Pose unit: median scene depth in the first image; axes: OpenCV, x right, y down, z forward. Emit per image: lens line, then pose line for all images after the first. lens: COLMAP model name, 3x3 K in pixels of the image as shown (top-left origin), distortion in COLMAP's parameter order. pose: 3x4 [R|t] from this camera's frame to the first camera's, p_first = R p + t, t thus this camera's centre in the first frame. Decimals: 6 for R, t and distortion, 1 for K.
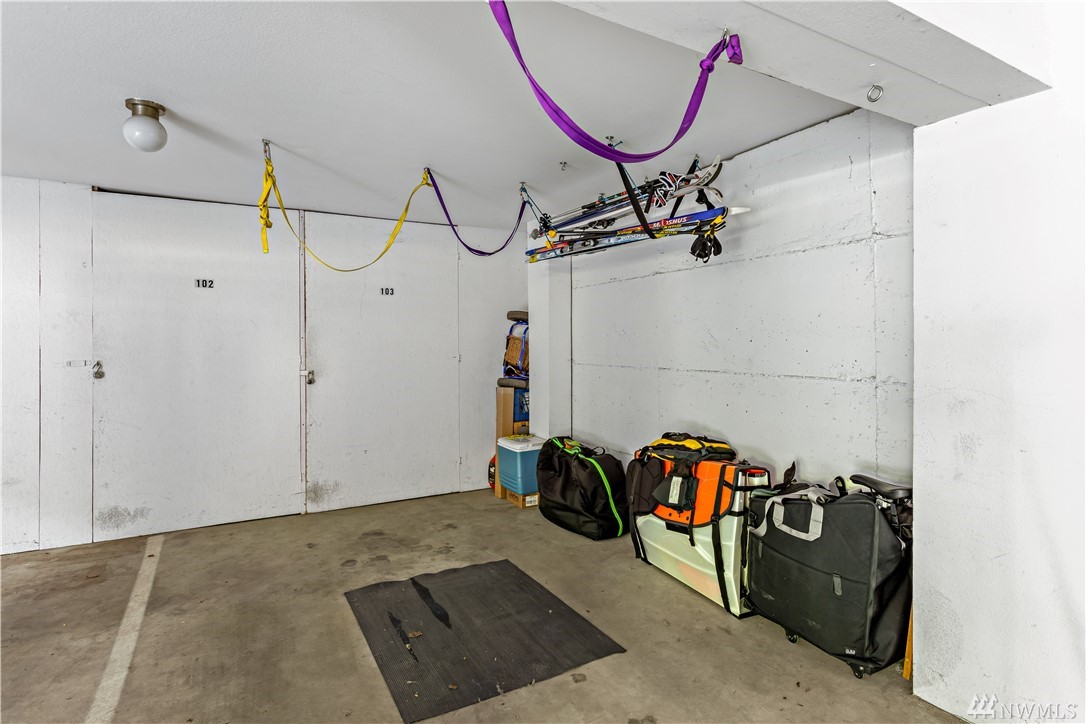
lens RADIAL K [[565.2, 0, 557.6], [0, 565.2, 348.4], [0, 0, 1]] dist [-0.002789, 0.000355]
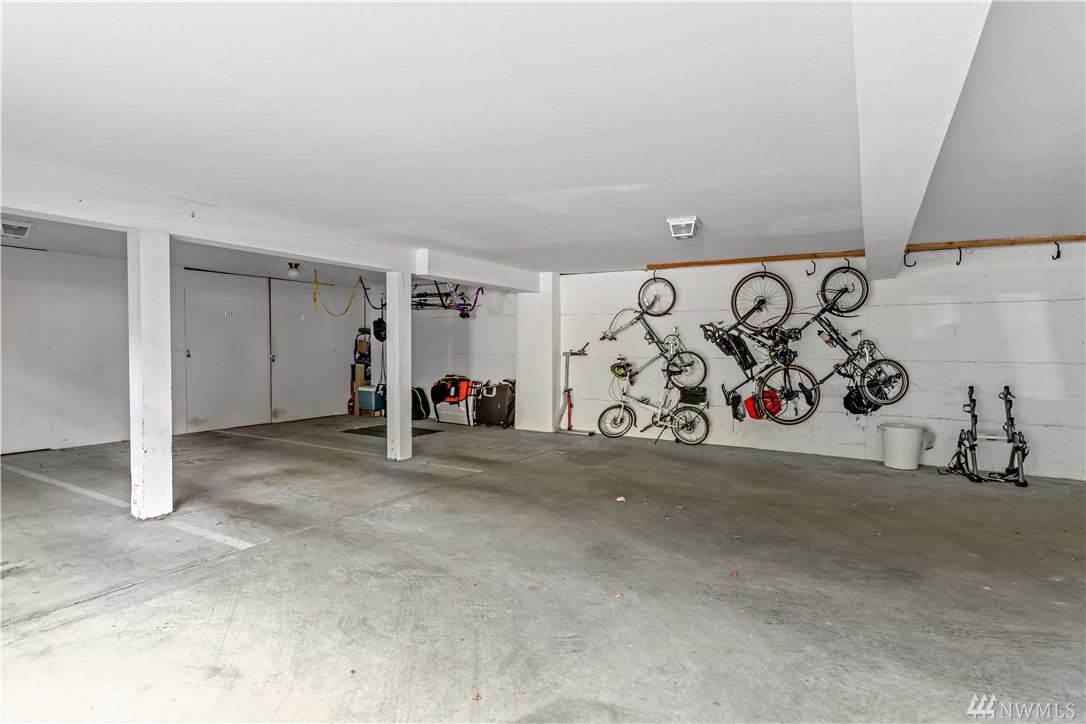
lens RADIAL K [[565.2, 0, 557.6], [0, 565.2, 348.4], [0, 0, 1]] dist [-0.002789, 0.000355]
pose [[0.860573, 0.005430, 0.509299, -0.905074], [-0.006062, 0.999982, -0.000418, 0.014510], [-0.509292, -0.002728, 0.860590, -2.022728]]
